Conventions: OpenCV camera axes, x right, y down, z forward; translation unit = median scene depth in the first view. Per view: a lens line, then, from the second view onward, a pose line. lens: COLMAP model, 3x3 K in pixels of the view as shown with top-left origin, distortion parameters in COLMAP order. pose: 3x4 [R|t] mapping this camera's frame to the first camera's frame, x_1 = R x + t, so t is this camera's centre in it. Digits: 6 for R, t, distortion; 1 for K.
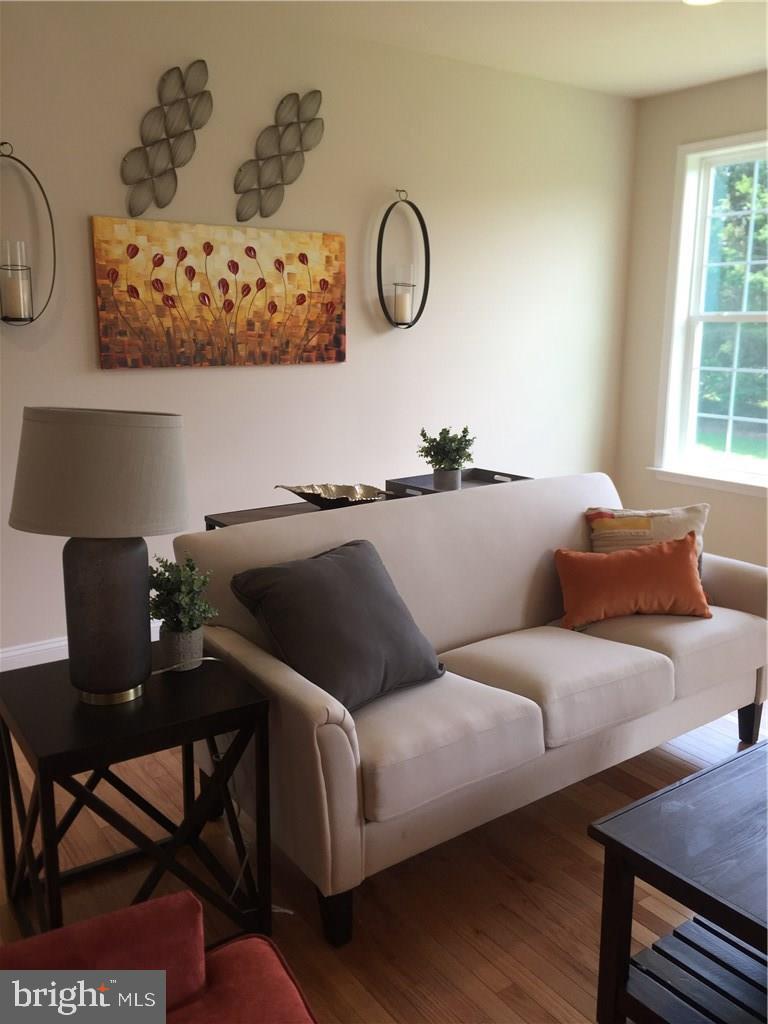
lens RADIAL K [[883.0, 0, 385.1], [0, 883.0, 504.6], [0, 0, 1]] dist [0.049945, -0.022808]
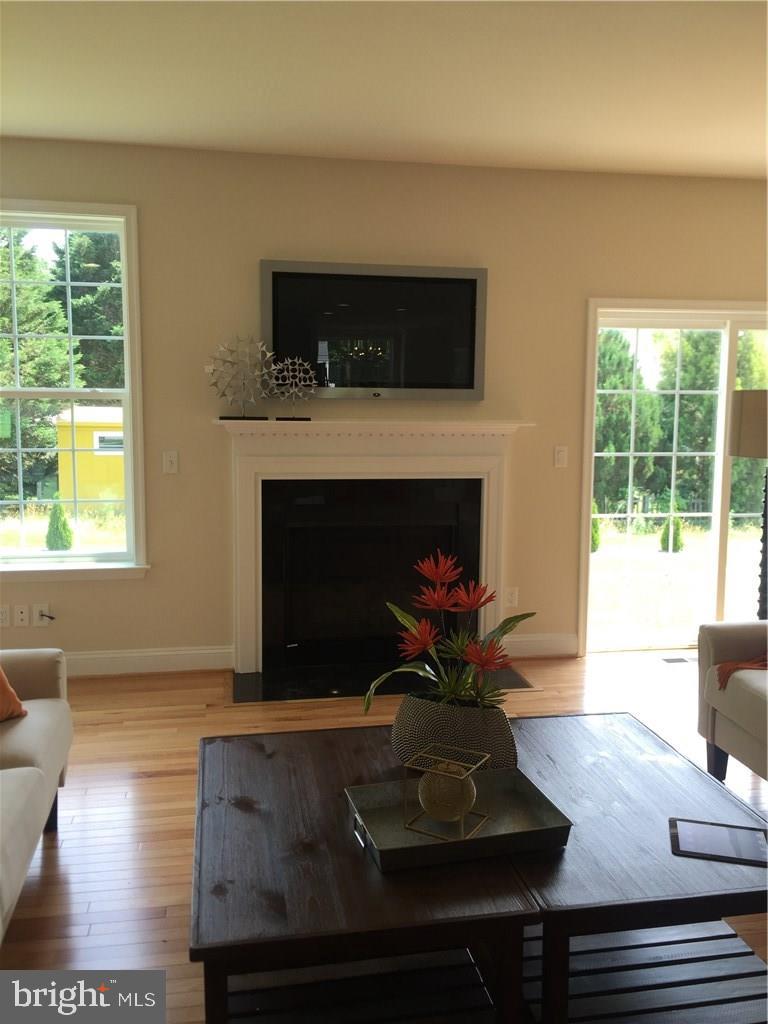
lens RADIAL K [[883.0, 0, 385.1], [0, 883.0, 504.6], [0, 0, 1]] dist [0.049945, -0.022808]
pose [[0.423077, -0.112948, 0.899026, -0.224899], [0.180086, 0.982888, 0.038736, -0.044158], [-0.888017, 0.145514, 0.436178, 0.169329]]
